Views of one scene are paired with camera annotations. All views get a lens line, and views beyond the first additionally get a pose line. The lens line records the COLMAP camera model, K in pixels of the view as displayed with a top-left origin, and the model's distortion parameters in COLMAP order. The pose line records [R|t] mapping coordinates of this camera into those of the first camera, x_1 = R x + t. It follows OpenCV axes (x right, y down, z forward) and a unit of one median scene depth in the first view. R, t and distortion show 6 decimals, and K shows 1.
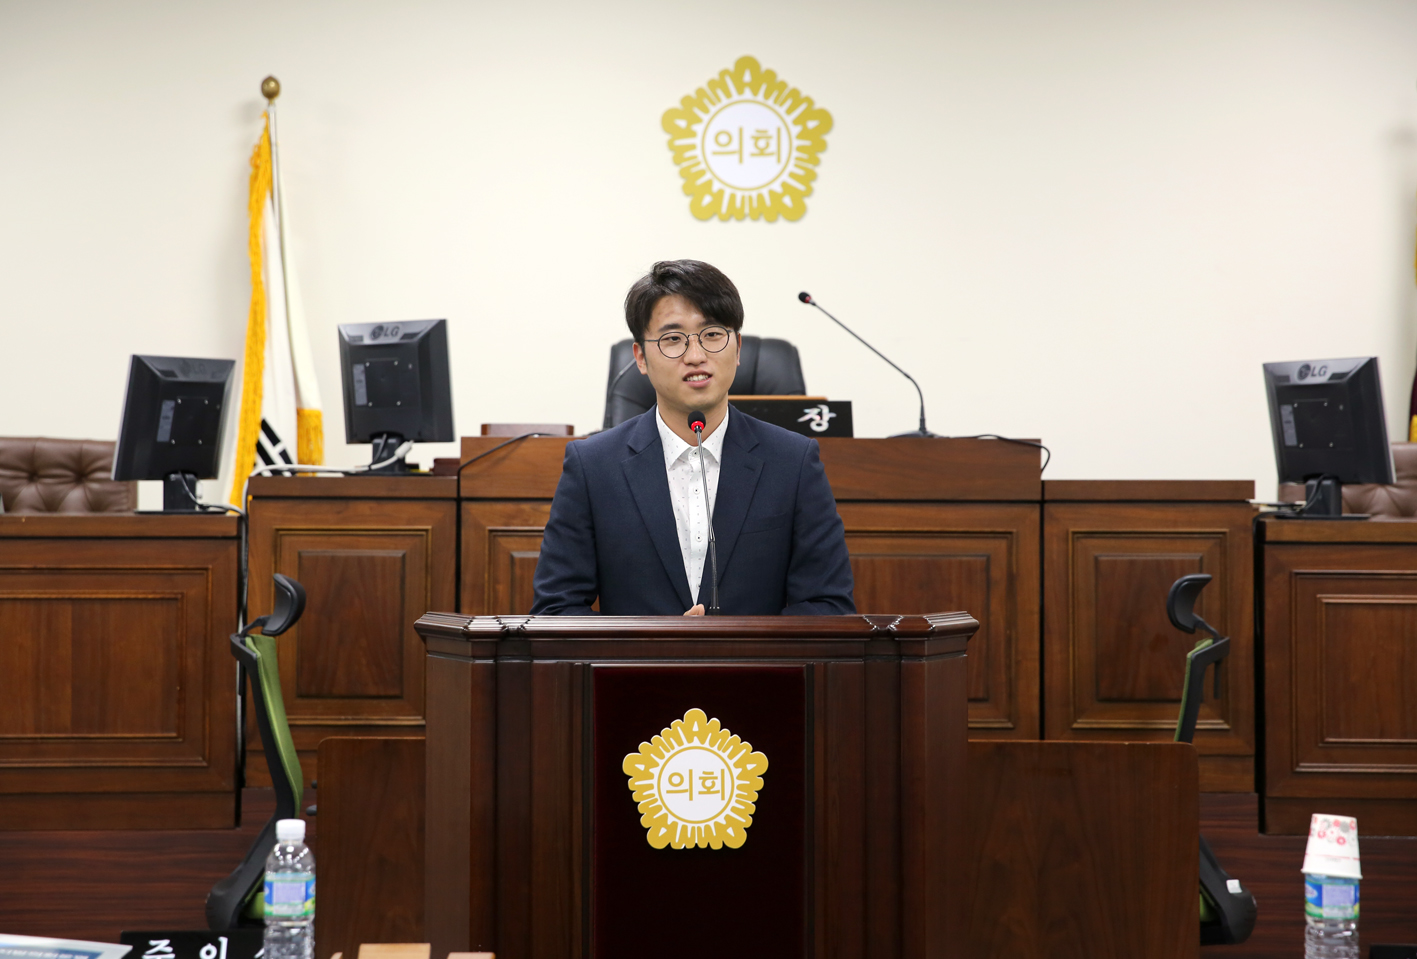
lens RADIAL K [[2745.4, 0, 686.2], [0, 2745.4, 472.5], [0, 0, 1]] dist [0.229164, 0.162837]
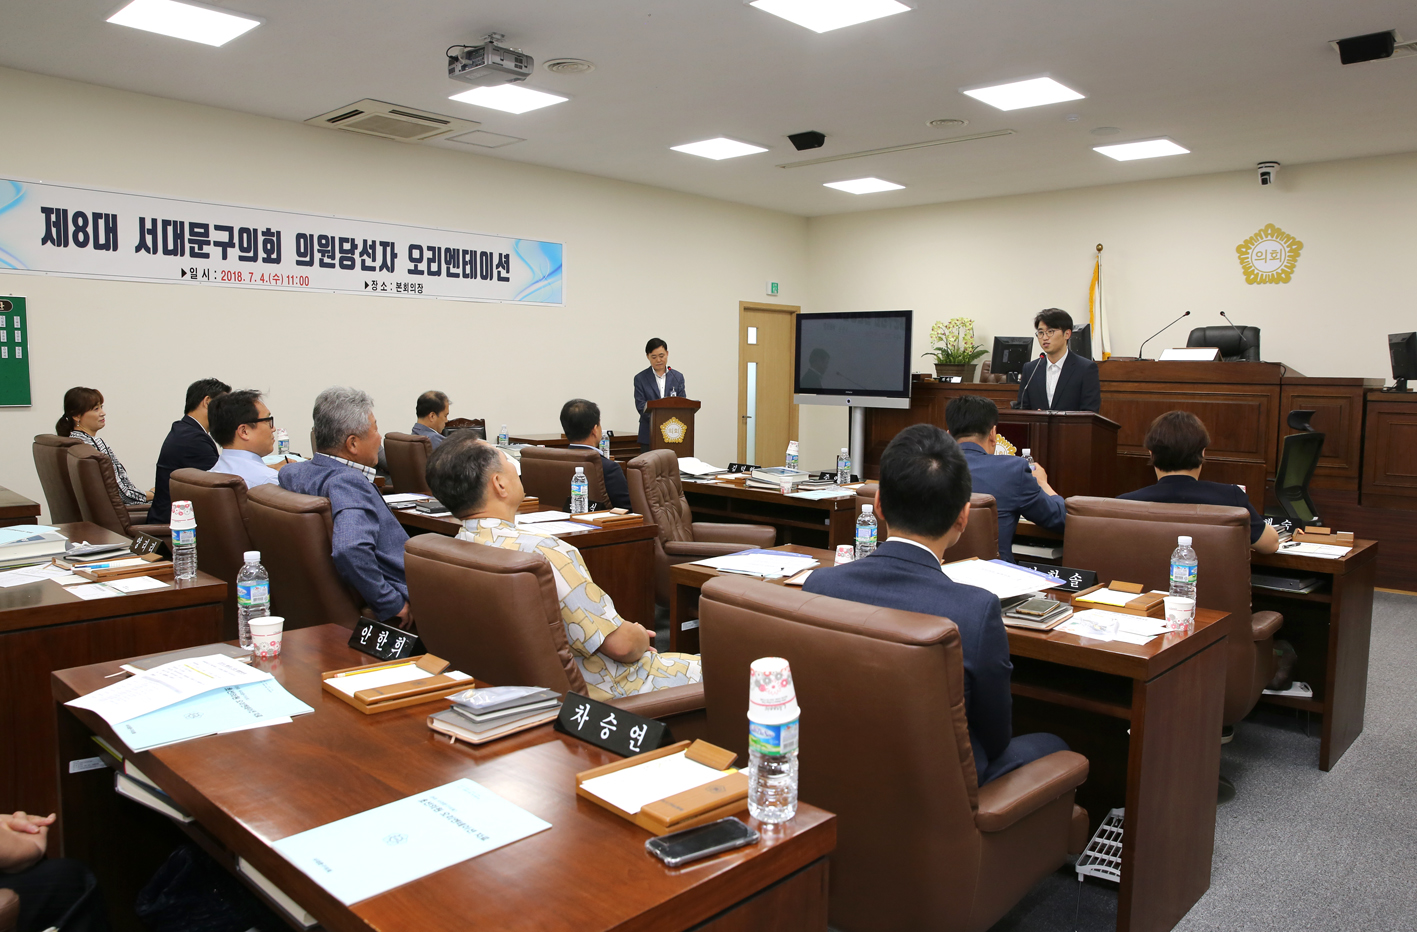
lens RADIAL K [[1028.7, 0, 723.5], [0, 1028.7, 469.2], [0, 0, 1]] dist [-0.110205, 0.087461]
pose [[0.734445, 0.069176, -0.675134, 0.408733], [-0.007772, 0.995584, 0.093556, 0.005363], [0.678624, -0.063464, 0.731739, -0.151939]]
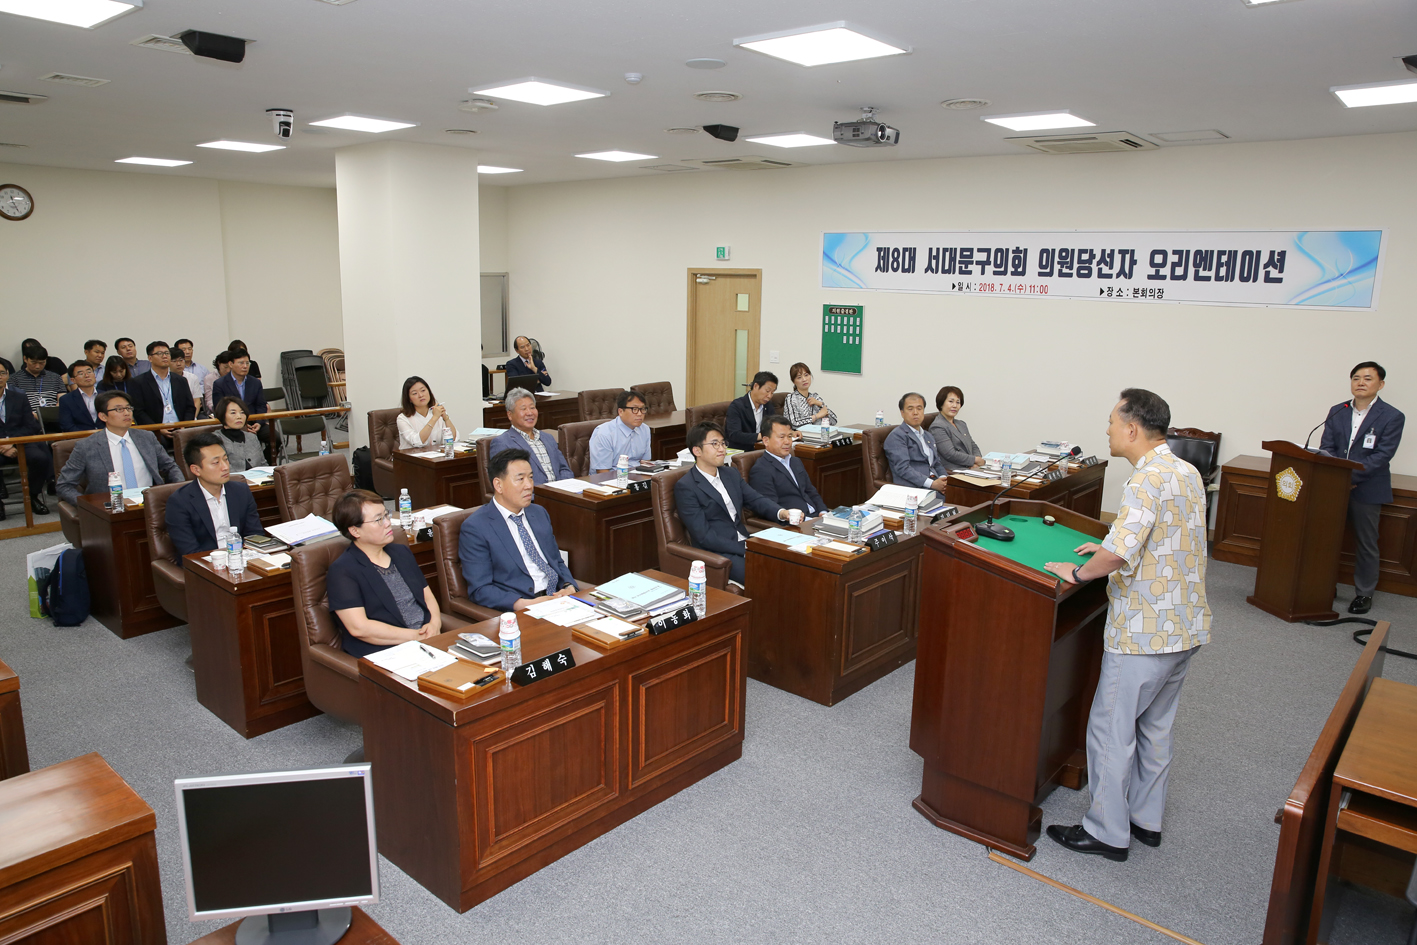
lens RADIAL K [[977.6, 0, 704.9], [0, 977.6, 471.8], [0, 0, 1]] dist [-0.108370, 0.086961]
pose [[-0.661614, 0.140388, -0.736585, 0.545174], [-0.015875, 0.979475, 0.200940, -0.110261], [0.749676, 0.144638, -0.645806, 0.909481]]
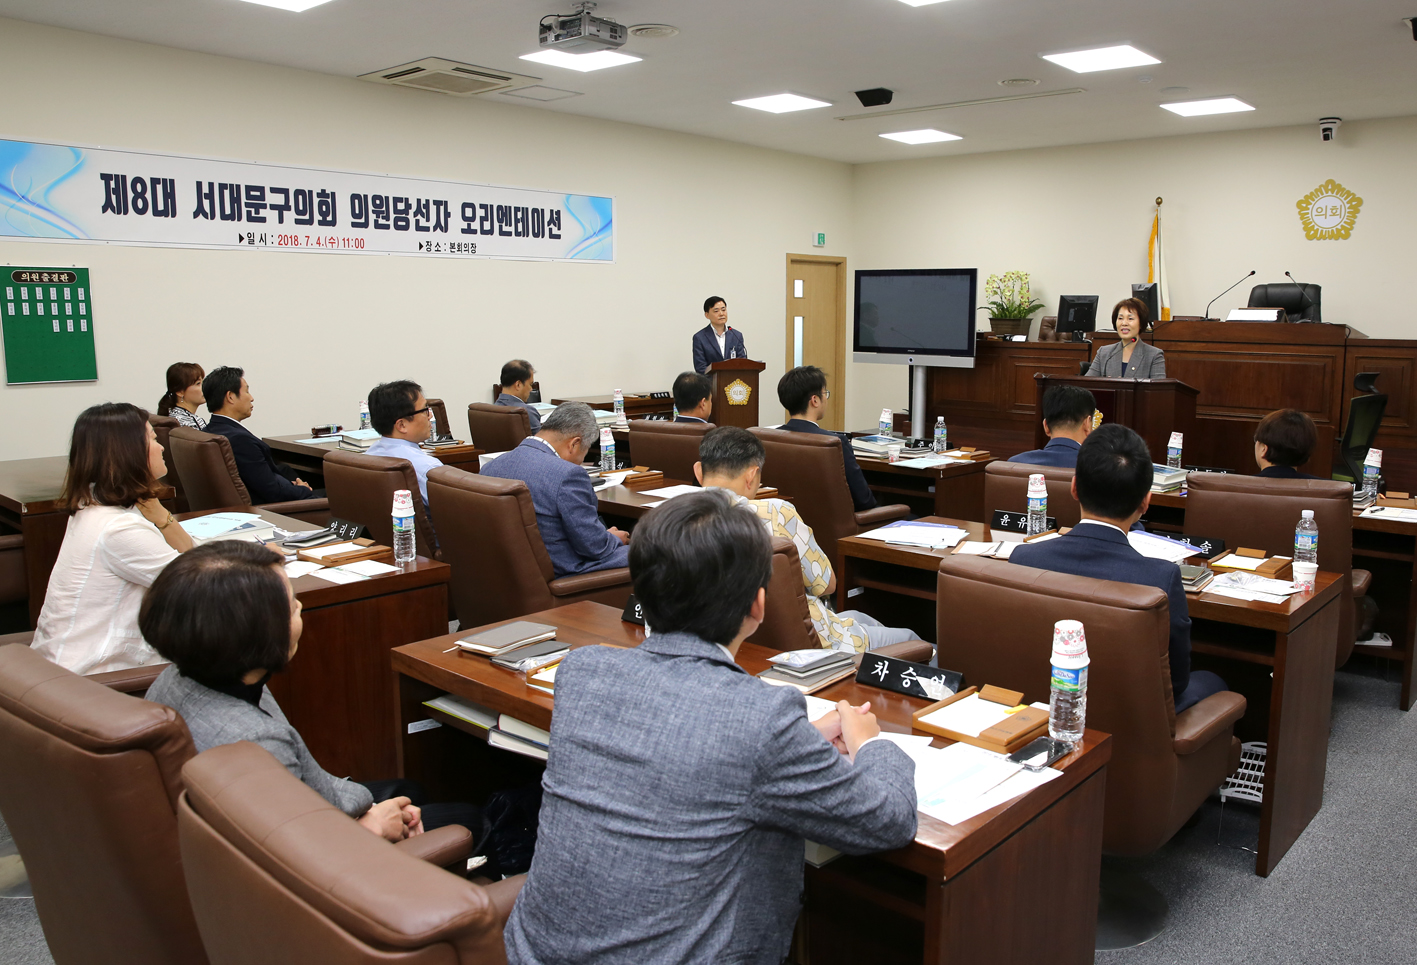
lens RADIAL K [[1116.0, 0, 776.4], [0, 1116.0, 471.6], [0, 0, 1]] dist [-0.108071, 0.085056]
pose [[0.769103, 0.091701, -0.632512, 0.404885], [-0.000979, 0.989821, 0.142312, -0.020891], [0.639124, -0.108833, 0.761364, -0.274397]]
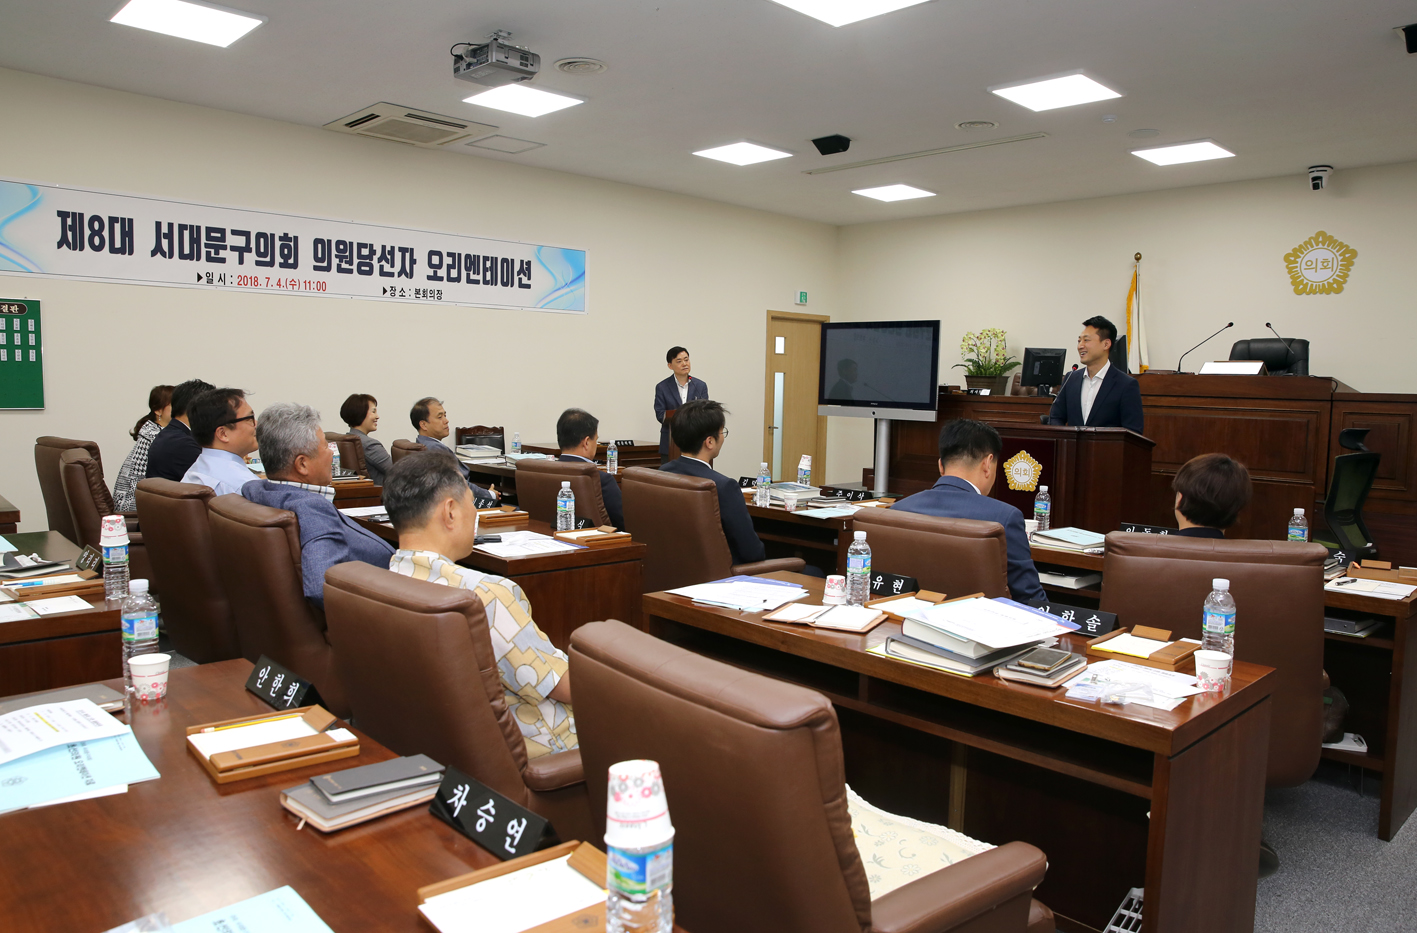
lens RADIAL K [[1008.8, 0, 707.8], [0, 1008.8, 468.3], [0, 0, 1]] dist [-0.108009, 0.088369]
pose [[0.694214, 0.073492, -0.716007, 0.391400], [-0.016850, 0.996160, 0.085909, 0.004690], [0.719572, -0.047574, 0.692787, -0.094555]]
